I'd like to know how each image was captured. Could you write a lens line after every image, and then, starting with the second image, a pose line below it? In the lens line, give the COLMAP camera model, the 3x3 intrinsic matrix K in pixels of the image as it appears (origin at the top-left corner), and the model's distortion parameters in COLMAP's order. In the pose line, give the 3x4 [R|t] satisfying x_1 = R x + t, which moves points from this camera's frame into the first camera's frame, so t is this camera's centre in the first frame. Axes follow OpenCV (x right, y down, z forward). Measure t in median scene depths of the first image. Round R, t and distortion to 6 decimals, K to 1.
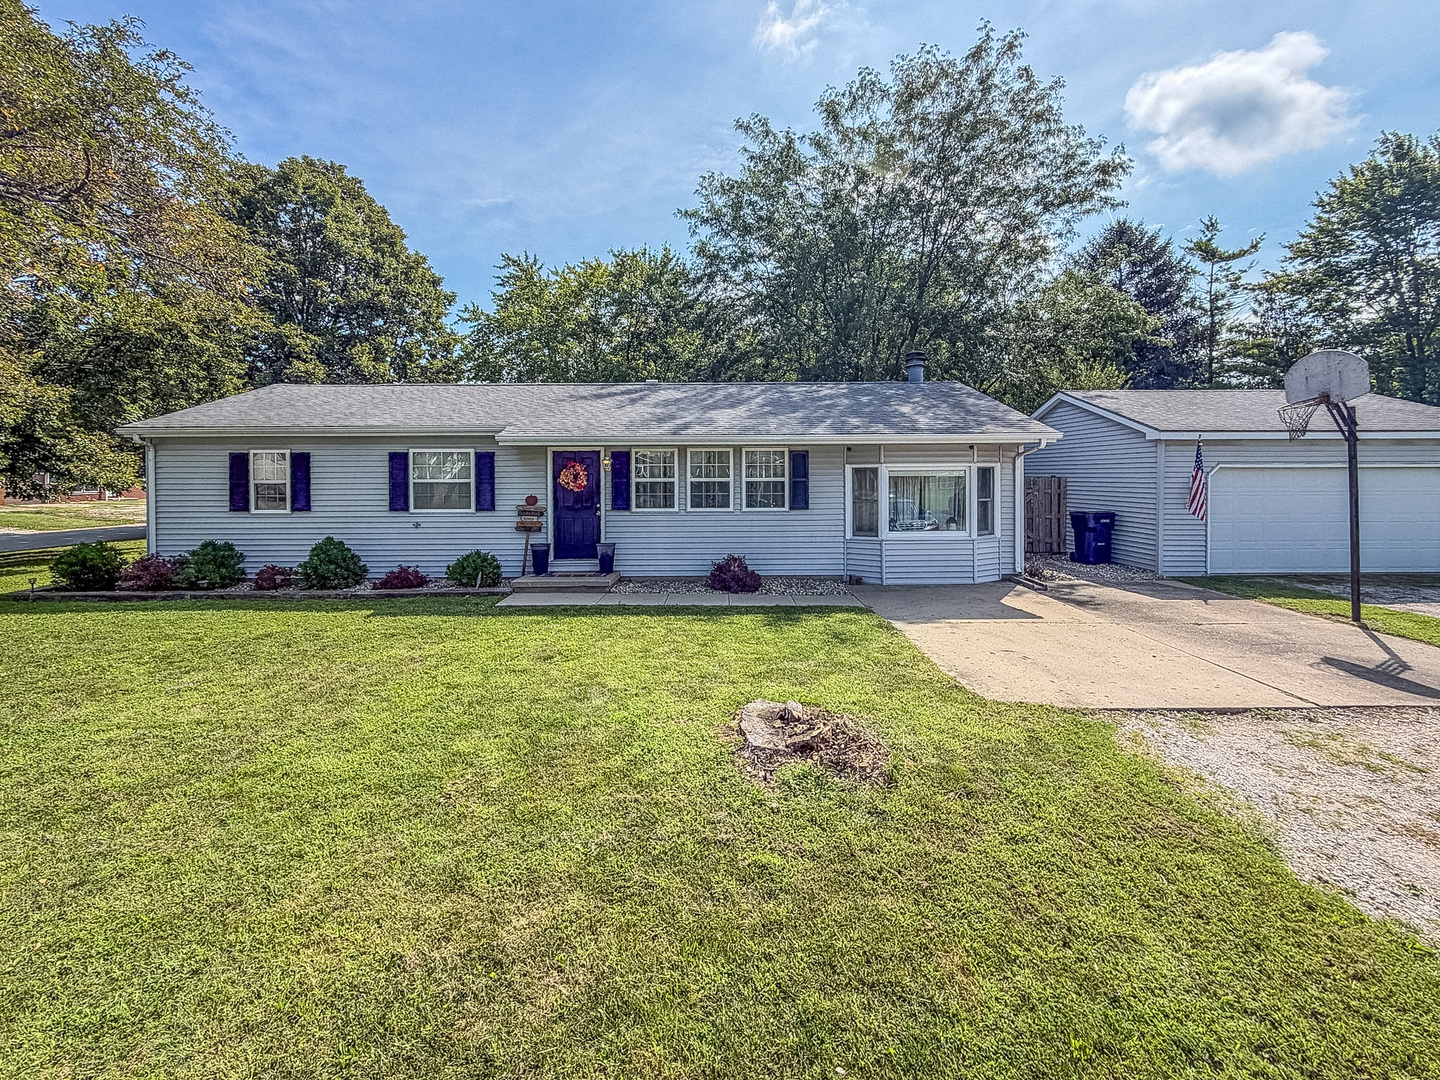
lens RADIAL K [[957.5, 0, 720.0], [0, 957.5, 540.0], [0, 0, 1]] dist [0.004493, -0.001943]
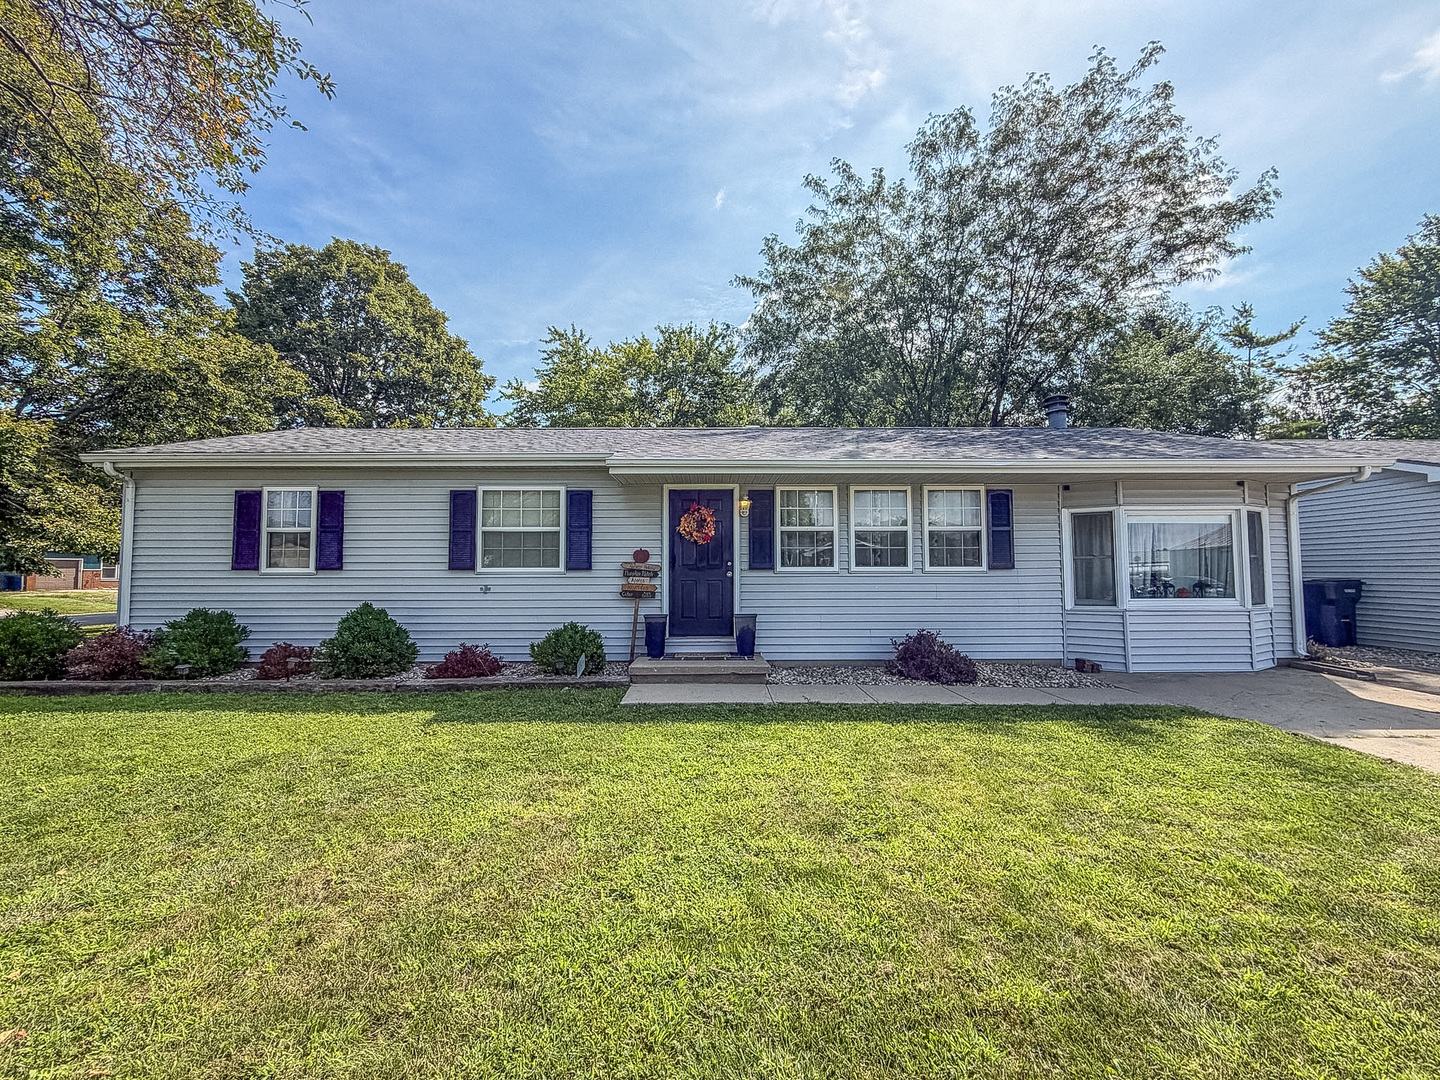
lens RADIAL K [[927.5, 0, 720.0], [0, 927.5, 540.0], [0, 0, 1]] dist [0.002264, 0.002011]
pose [[0.999852, -0.000971, -0.017154, -0.124093], [-0.000673, 0.995425, -0.095549, 0.014380], [0.017169, 0.095546, 0.995277, 0.291869]]
